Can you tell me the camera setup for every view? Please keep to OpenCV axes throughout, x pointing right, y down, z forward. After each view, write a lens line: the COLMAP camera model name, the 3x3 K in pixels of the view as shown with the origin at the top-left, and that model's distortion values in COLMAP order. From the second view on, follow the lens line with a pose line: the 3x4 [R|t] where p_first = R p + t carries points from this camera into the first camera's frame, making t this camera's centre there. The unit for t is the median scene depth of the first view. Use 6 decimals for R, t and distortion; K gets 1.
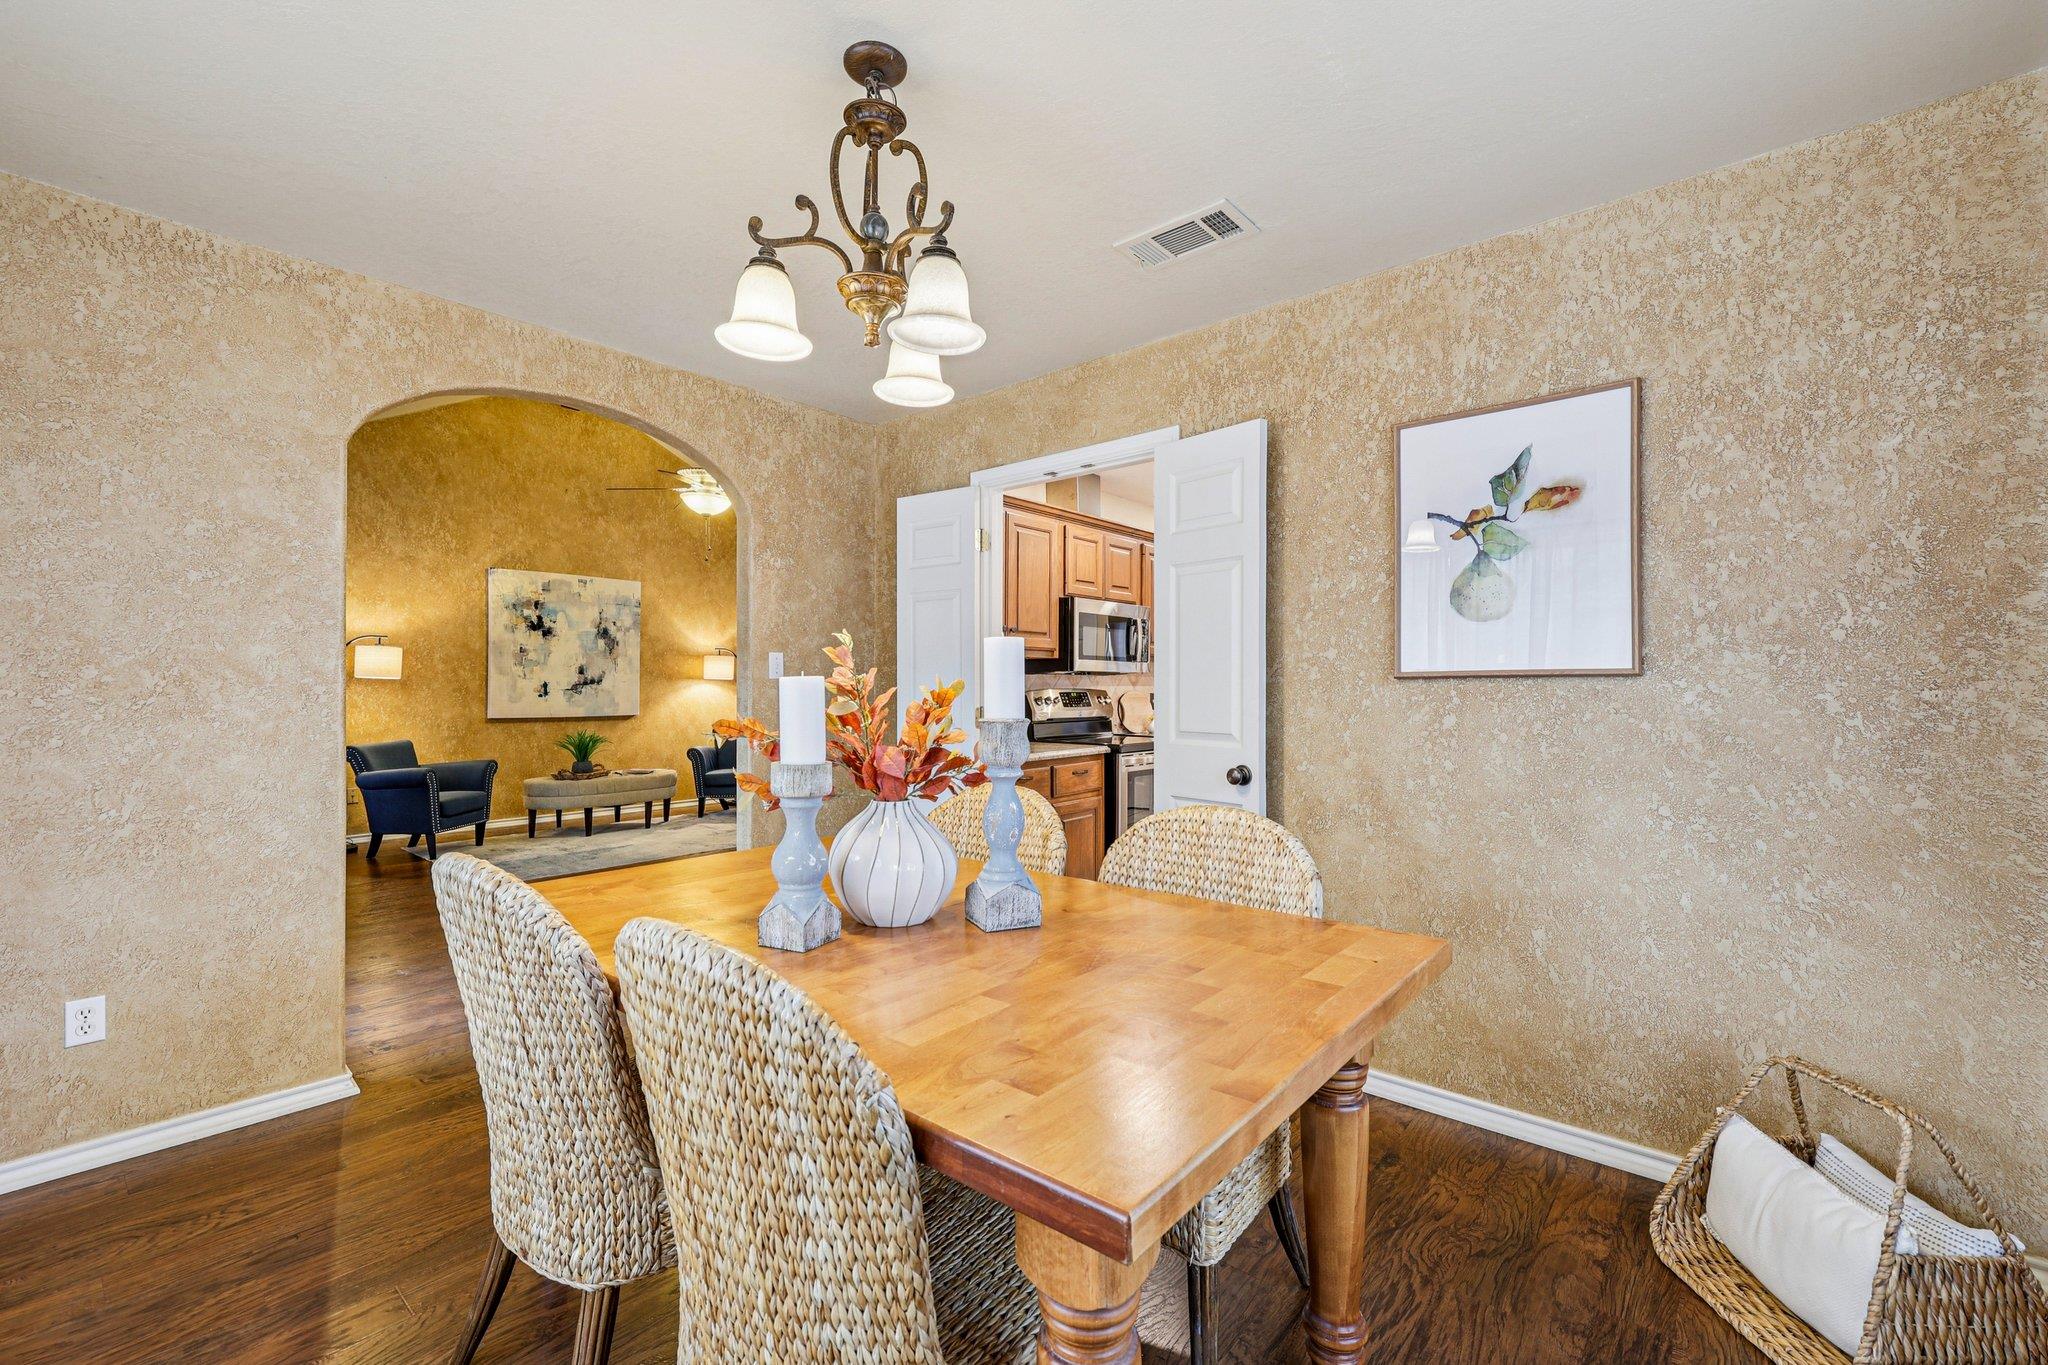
lens RADIAL K [[862.1, 0, 1029.7], [0, 862.1, 686.5], [0, 0, 1]] dist [-0.004746, 0.002659]
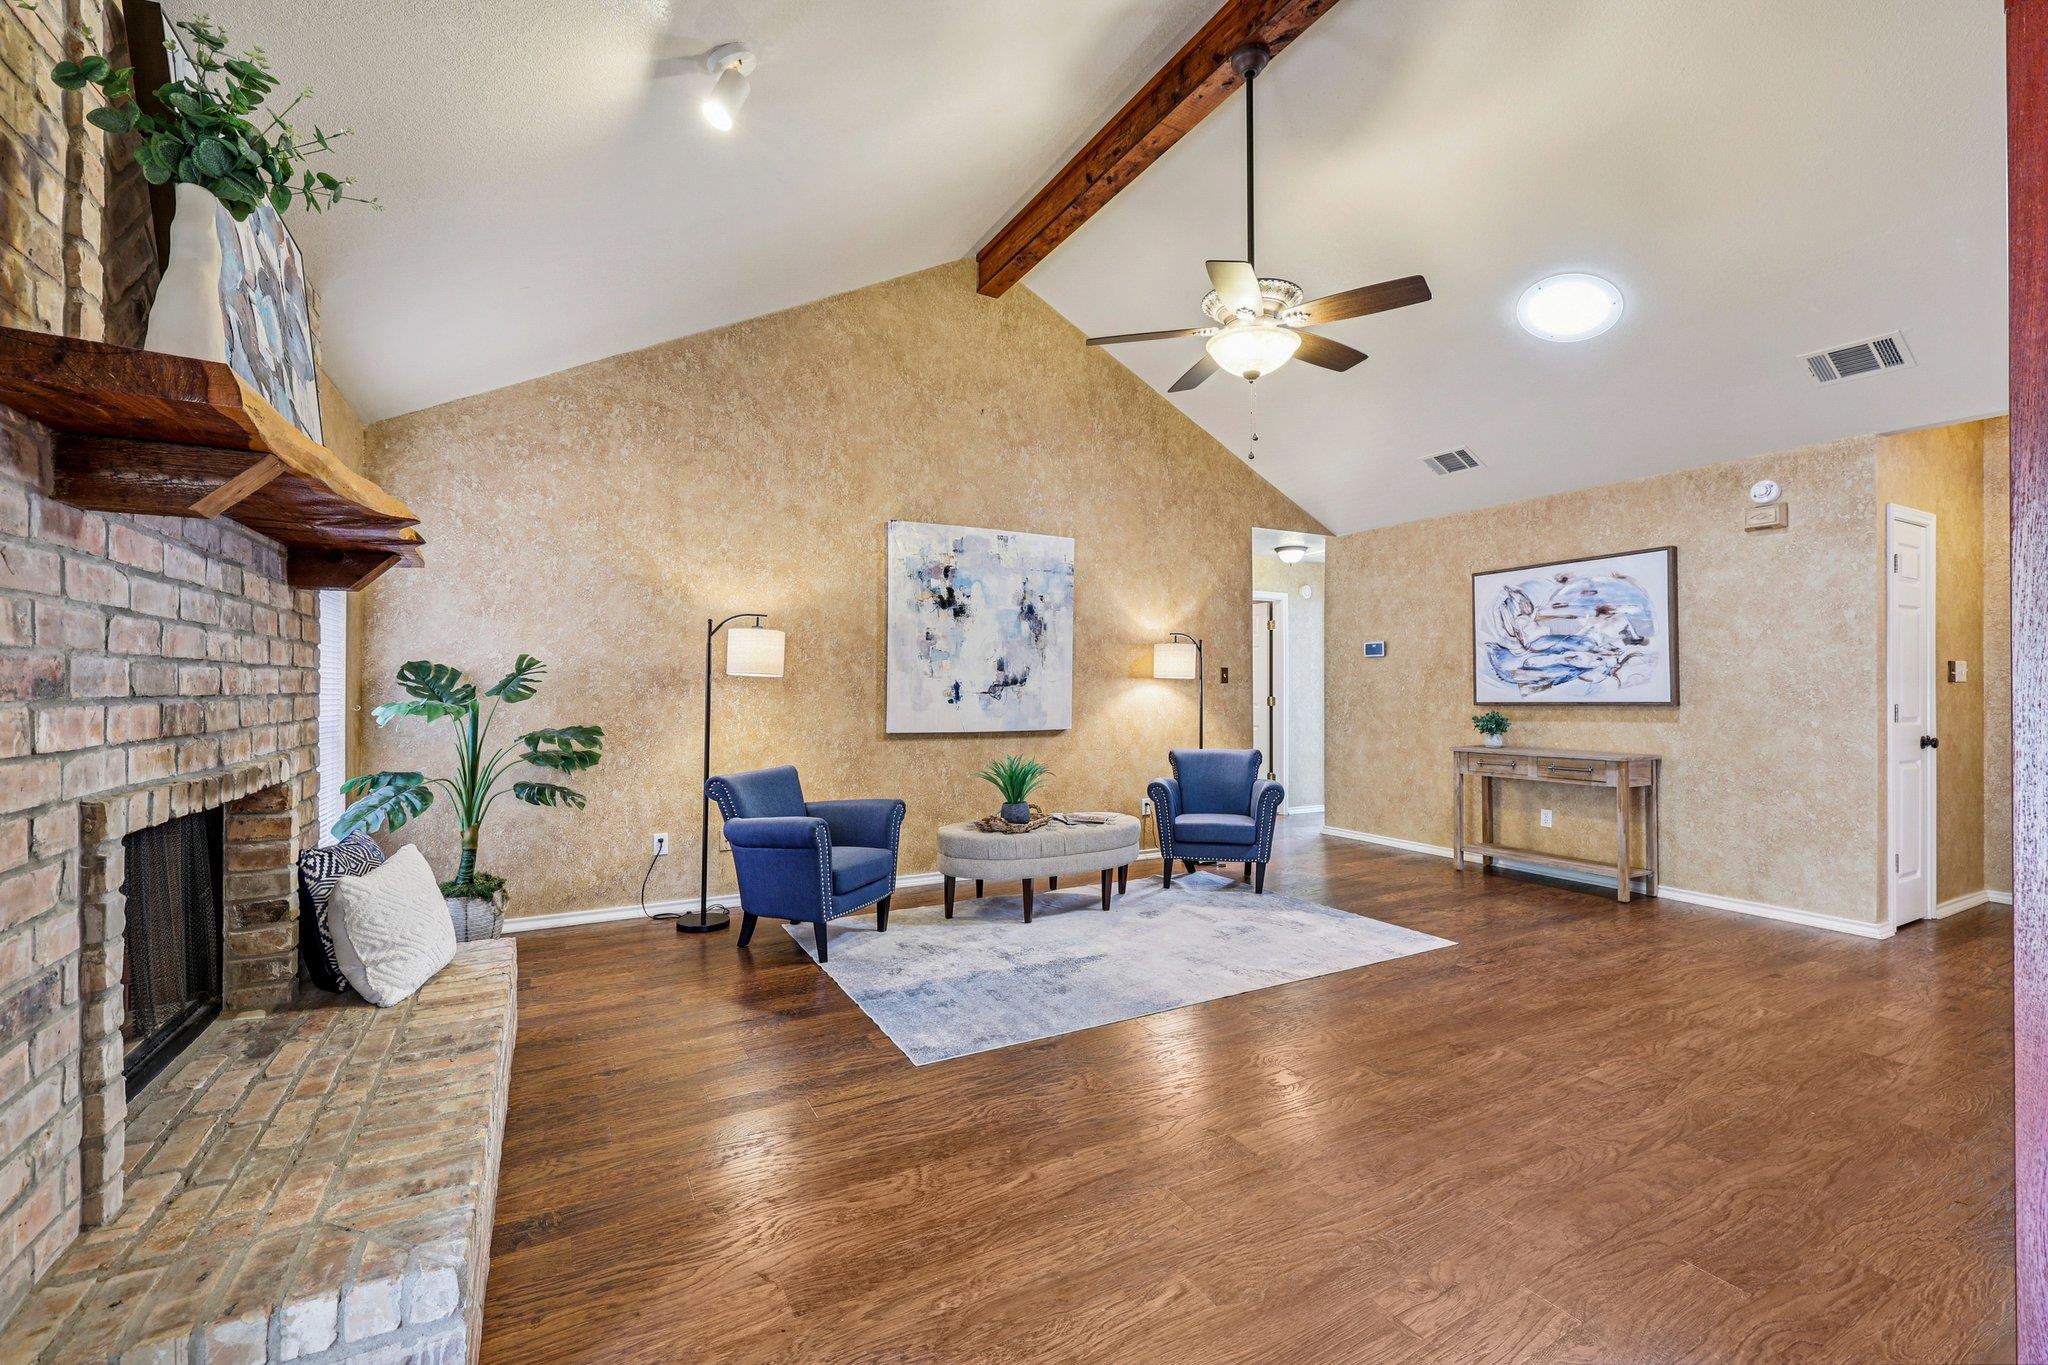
lens RADIAL K [[862.1, 0, 1030.0], [0, 862.1, 683.5], [0, 0, 1]] dist [-0.004746, 0.002659]
pose [[0.935785, 0.001347, -0.352569, -0.260019], [-0.003161, 0.999985, -0.004570, -0.000906], [0.352557, 0.005391, 0.935775, 0.364660]]
